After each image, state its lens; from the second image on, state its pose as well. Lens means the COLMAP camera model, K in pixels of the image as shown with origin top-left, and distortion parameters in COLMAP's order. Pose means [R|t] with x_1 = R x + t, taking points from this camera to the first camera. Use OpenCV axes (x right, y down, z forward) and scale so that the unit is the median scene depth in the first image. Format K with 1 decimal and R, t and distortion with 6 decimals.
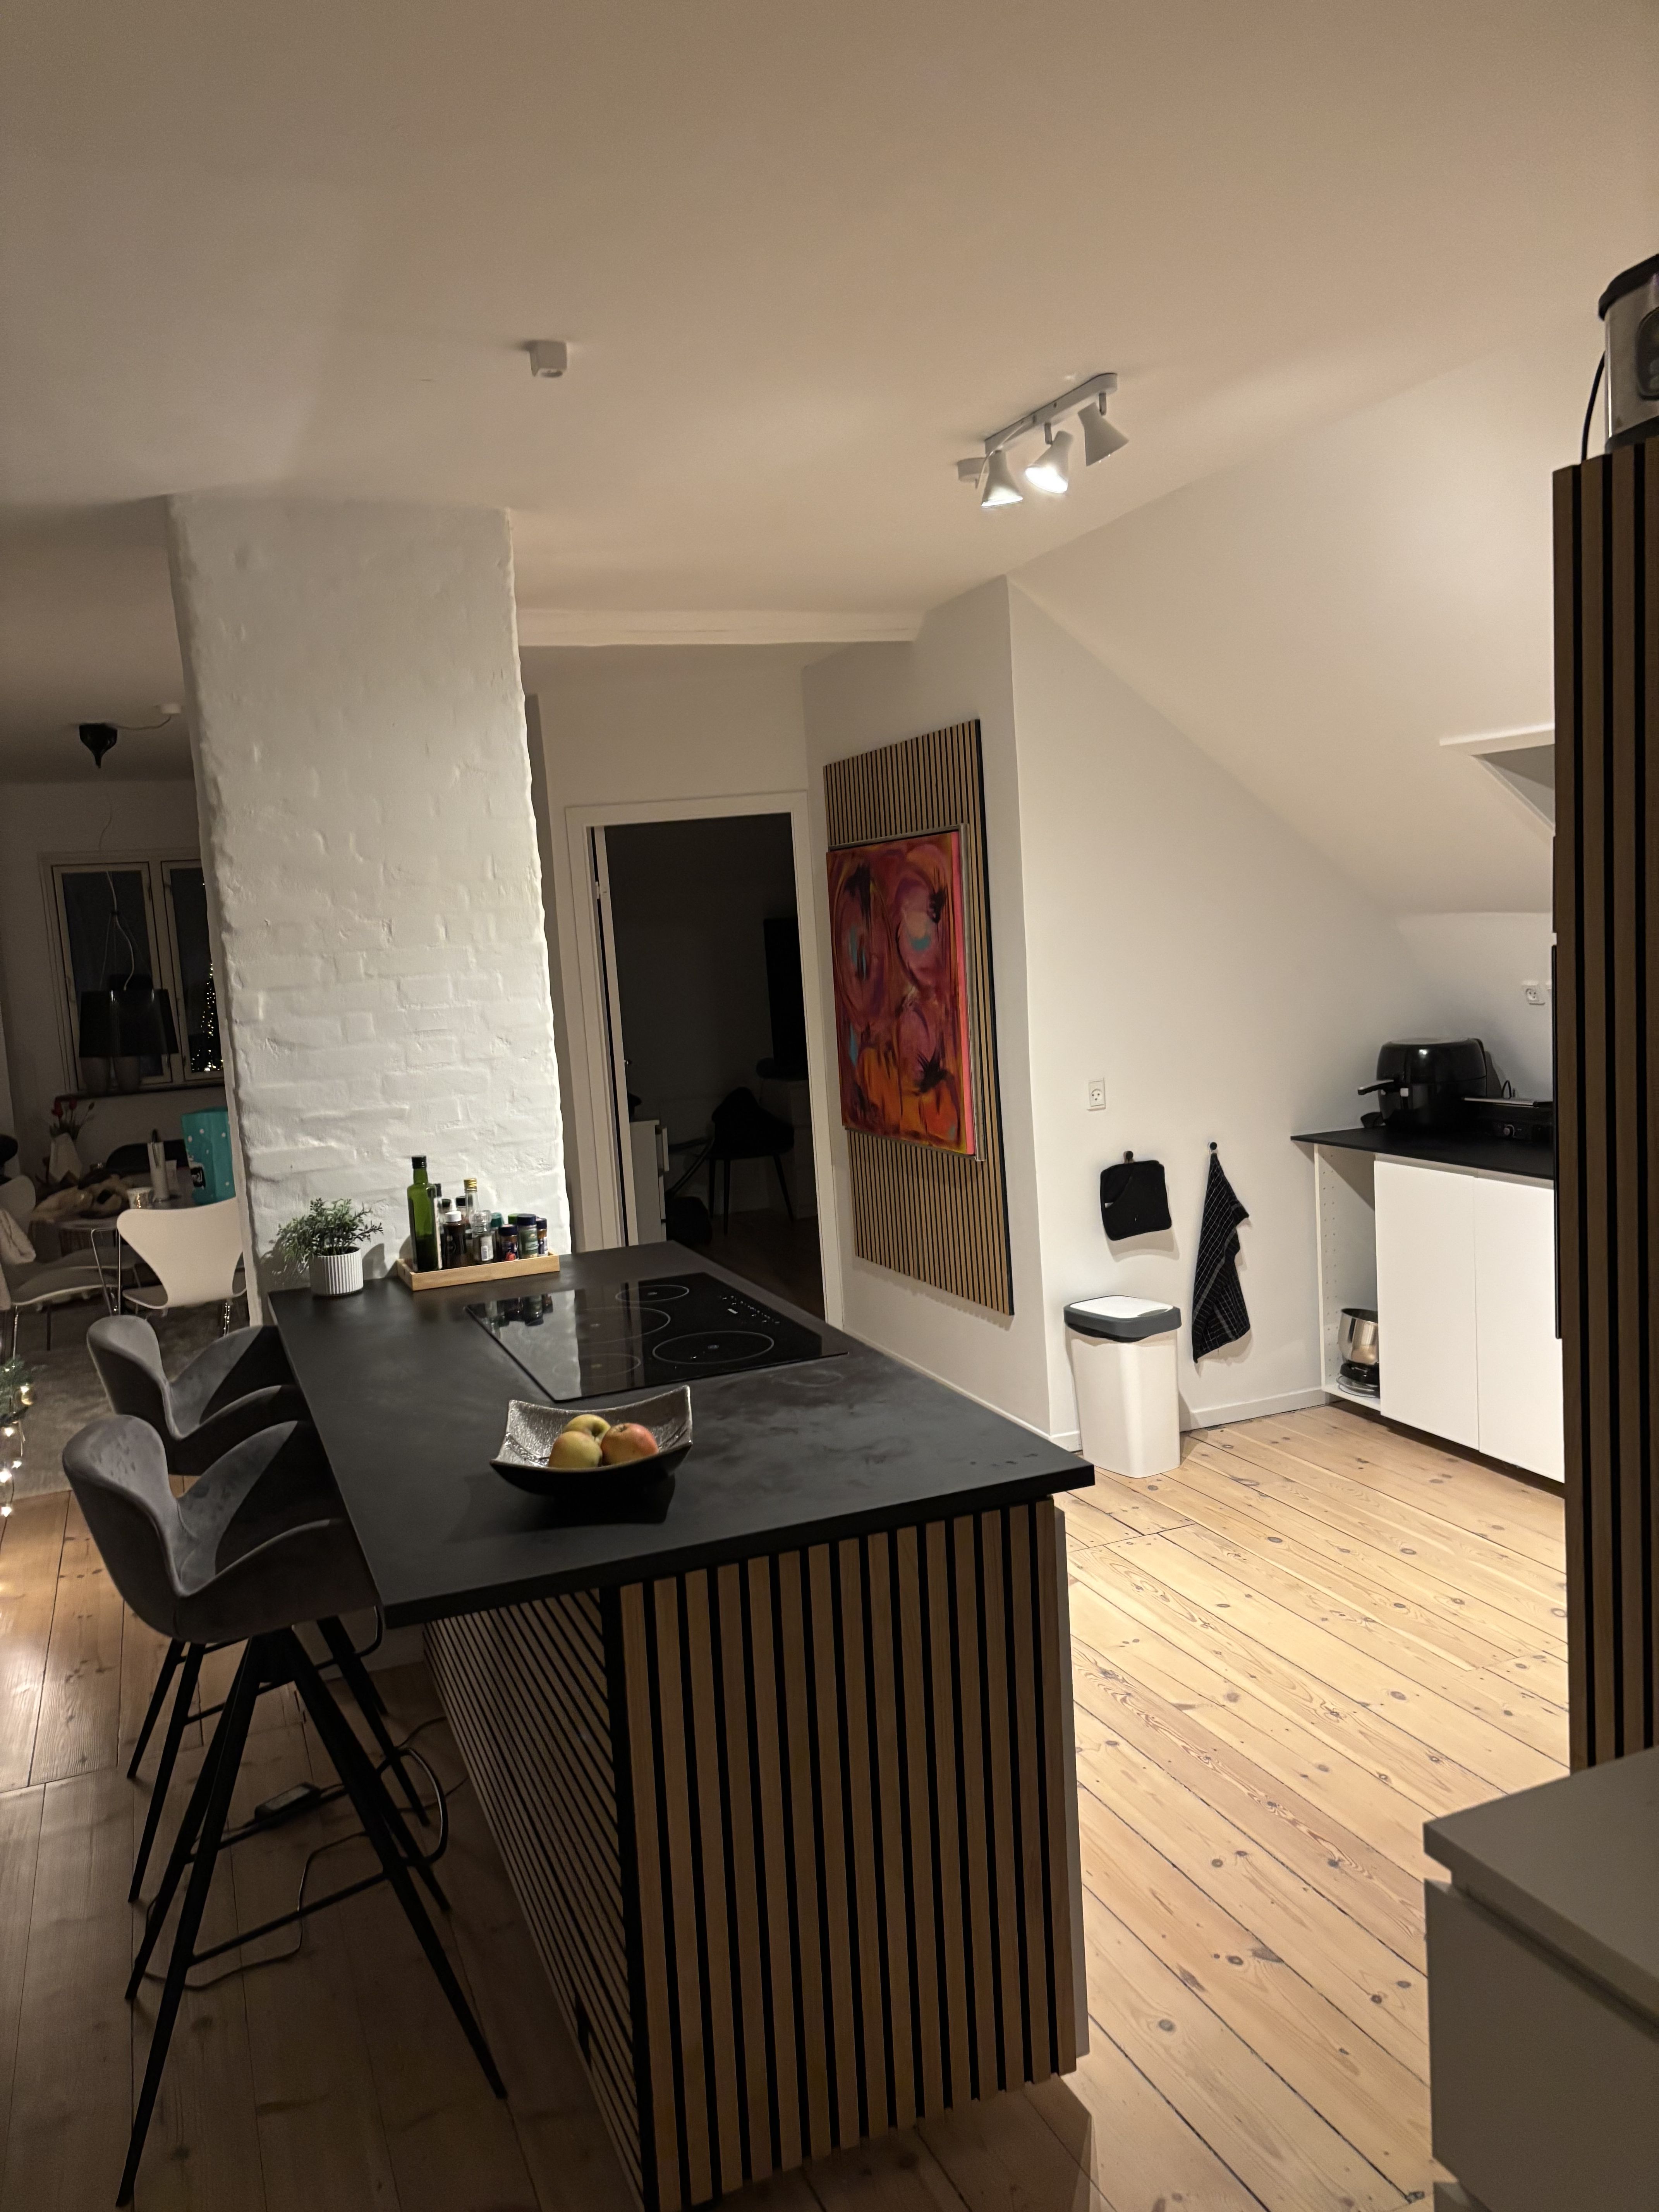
lens RADIAL K [[1725.0, 0, 814.0], [0, 1725.0, 1121.5], [0, 0, 1]] dist [0.101265, -0.044212]
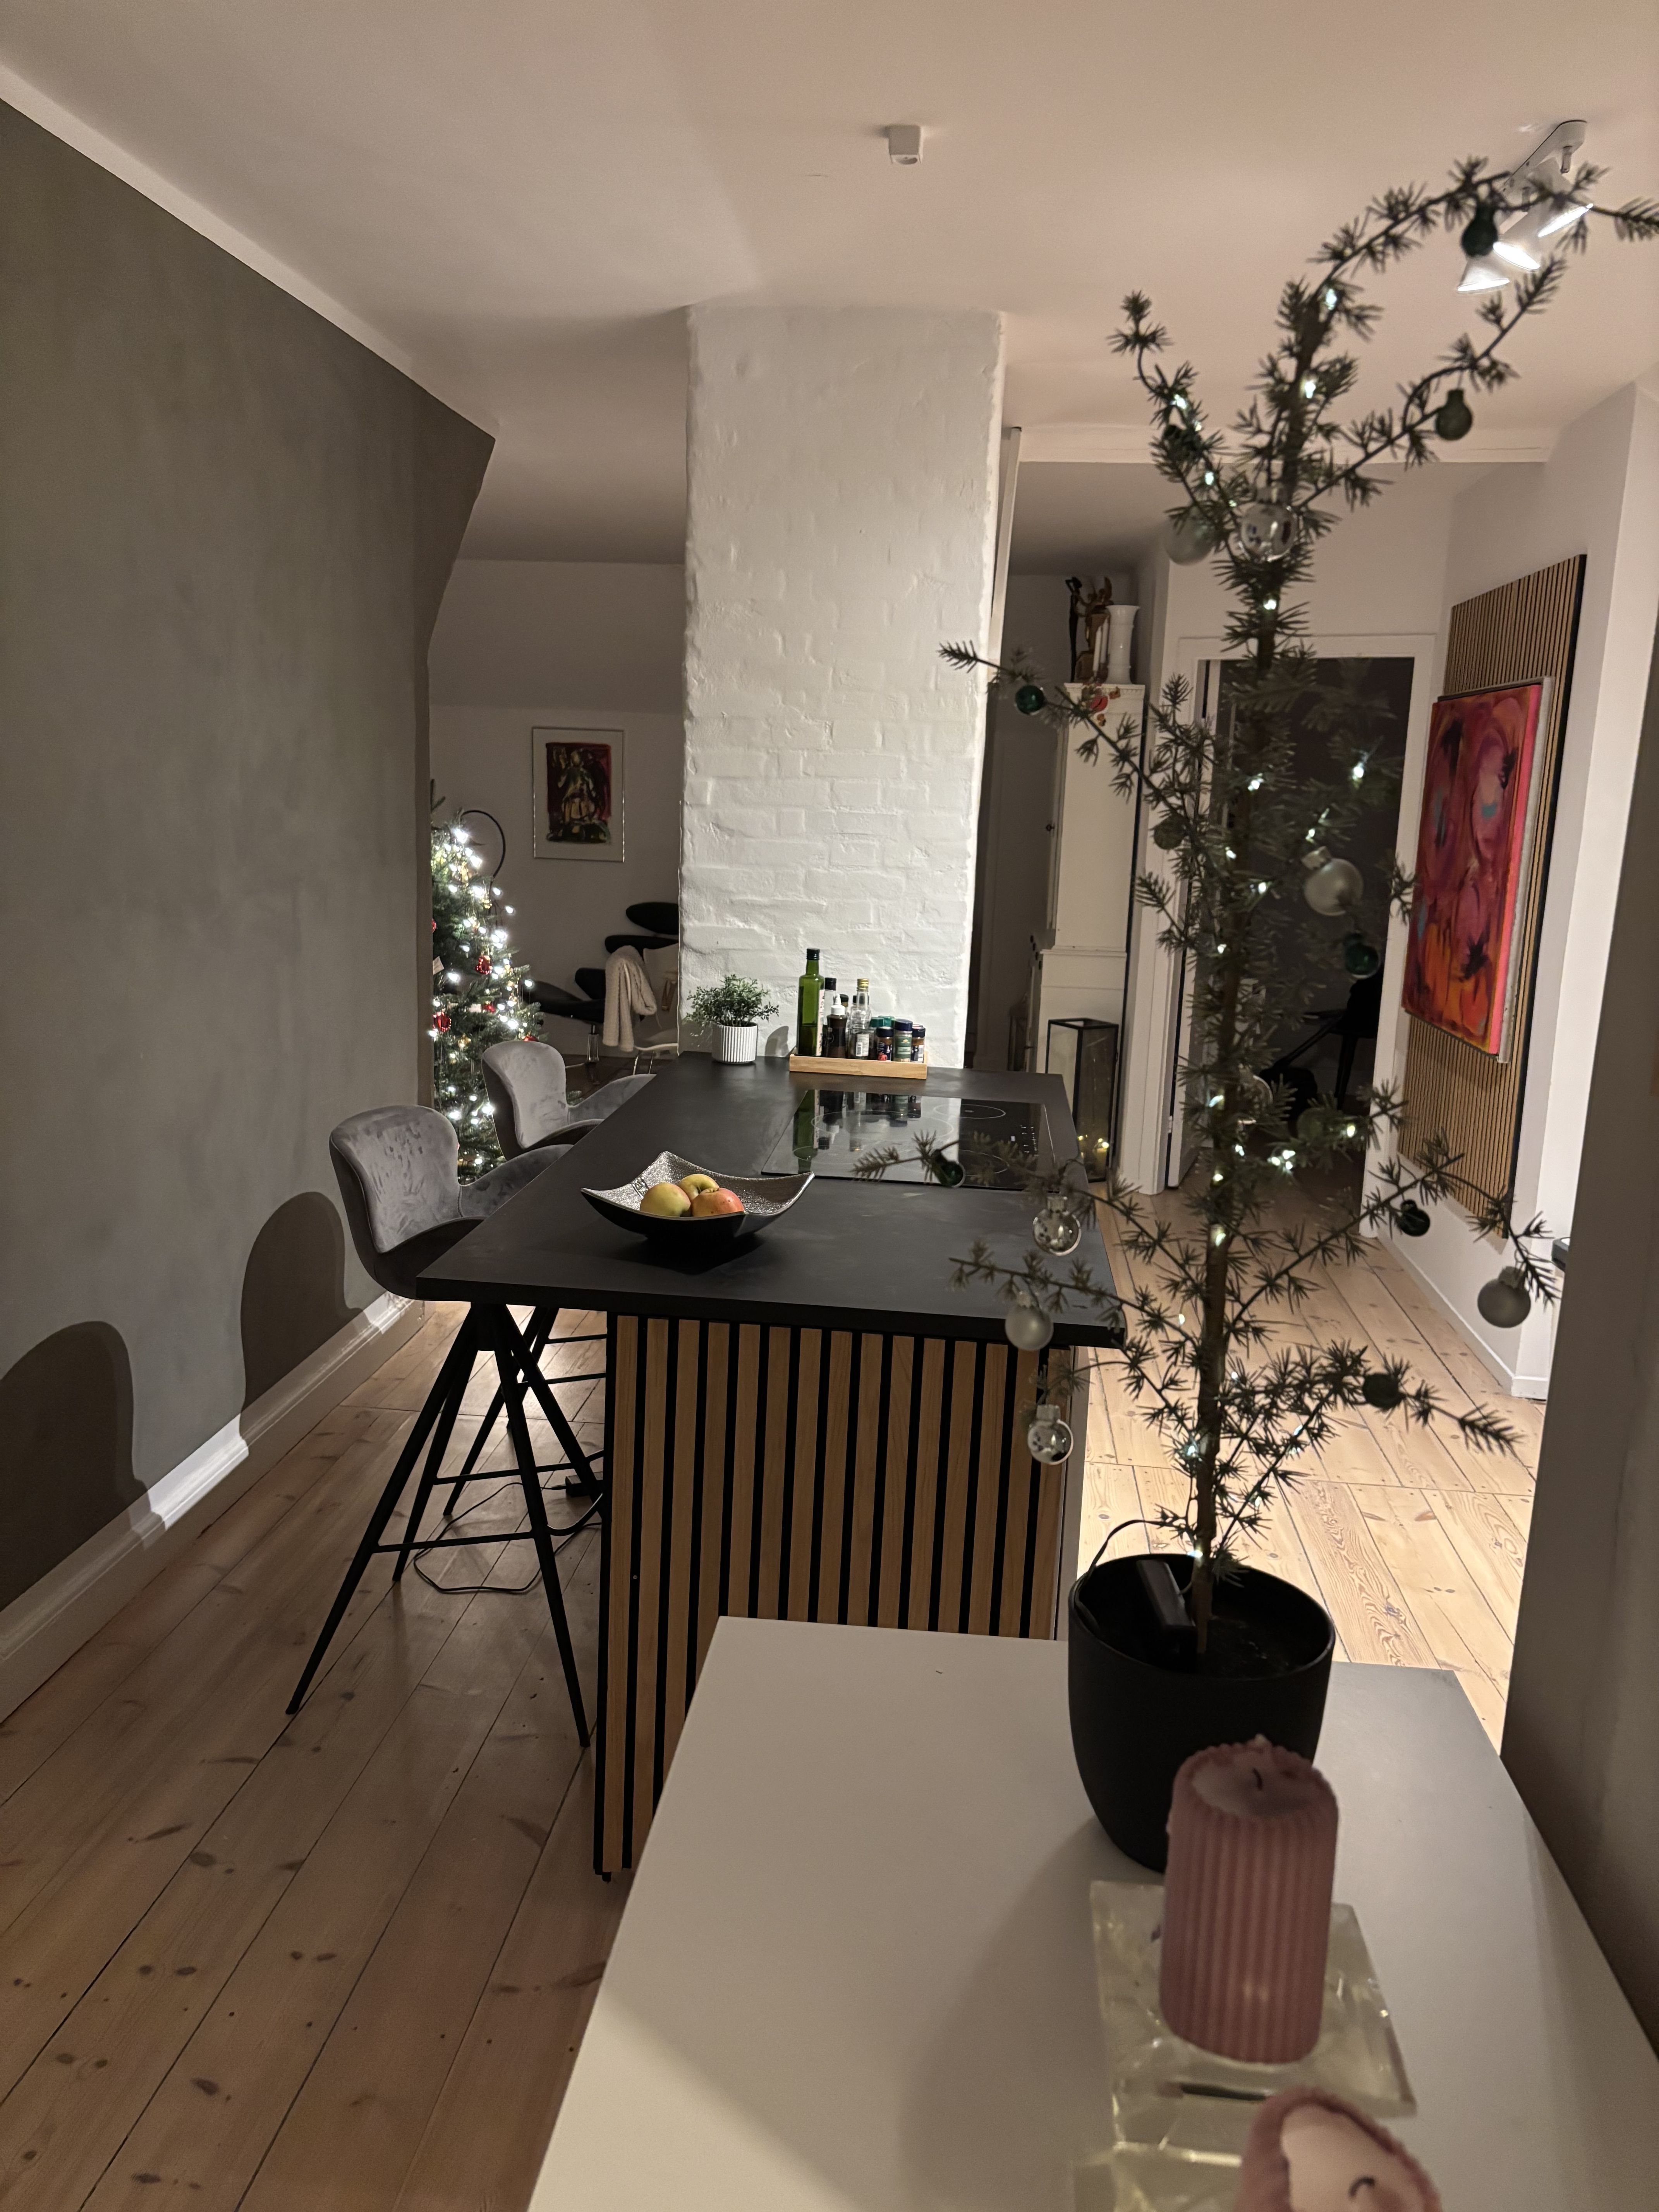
lens RADIAL K [[1725.0, 0, 811.9], [0, 1725.0, 1119.2], [0, 0, 1]] dist [0.101265, -0.044212]
pose [[0.887699, 0.185495, -0.421404, 0.233194], [-0.149435, 0.981780, 0.117374, -0.001406], [0.435498, -0.041220, 0.899245, 0.037750]]
